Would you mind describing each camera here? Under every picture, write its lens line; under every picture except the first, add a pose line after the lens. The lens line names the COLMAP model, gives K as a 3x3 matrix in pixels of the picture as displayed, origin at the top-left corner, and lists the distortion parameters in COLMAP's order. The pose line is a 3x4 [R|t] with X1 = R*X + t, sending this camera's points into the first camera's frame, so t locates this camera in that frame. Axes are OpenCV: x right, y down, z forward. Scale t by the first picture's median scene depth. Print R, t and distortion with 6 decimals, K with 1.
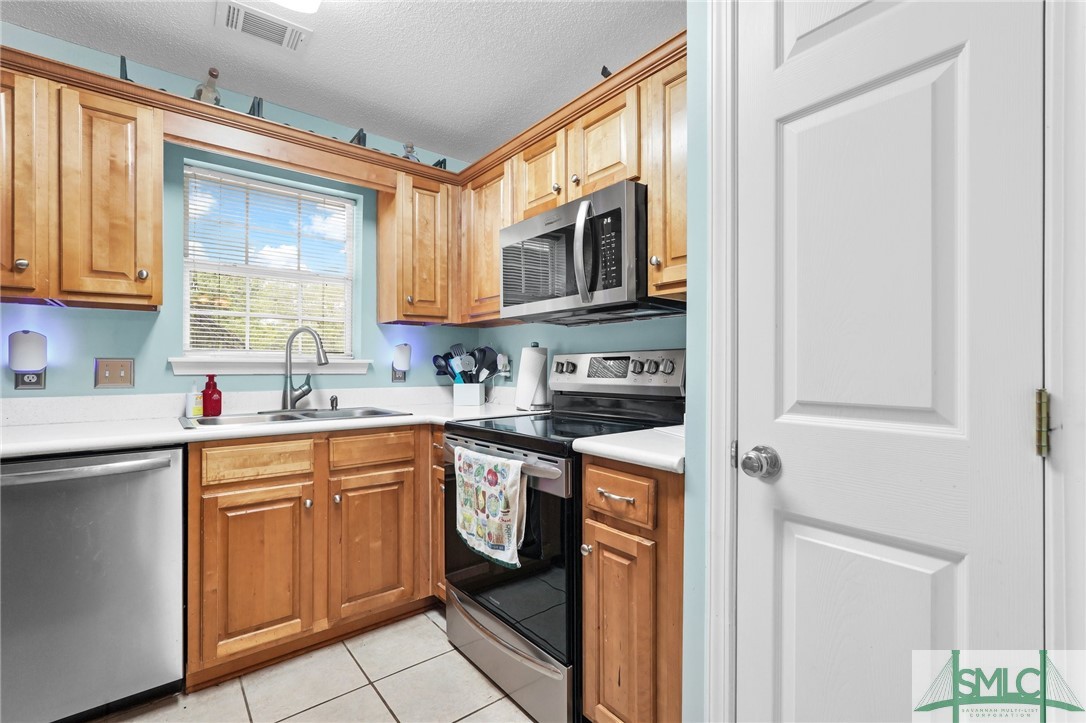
lens RADIAL K [[481.6, 0, 545.8], [0, 481.6, 366.4], [0, 0, 1]] dist [-0.012394, 0.000643]
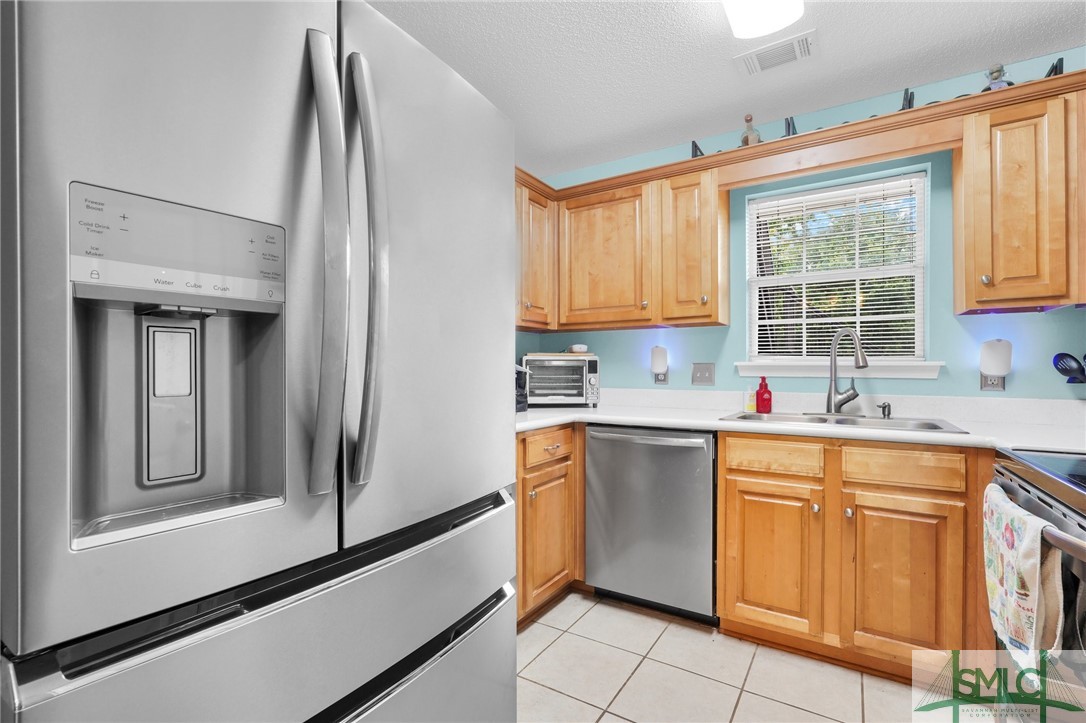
lens RADIAL K [[487.1, 0, 542.3], [0, 487.1, 369.1], [0, 0, 1]] dist [-0.004764, 0.000331]
pose [[0.316989, 0.001394, -0.948428, 0.273074], [-0.000406, 0.999999, 0.001334, -0.002709], [0.948429, -0.000038, 0.316989, 0.142693]]
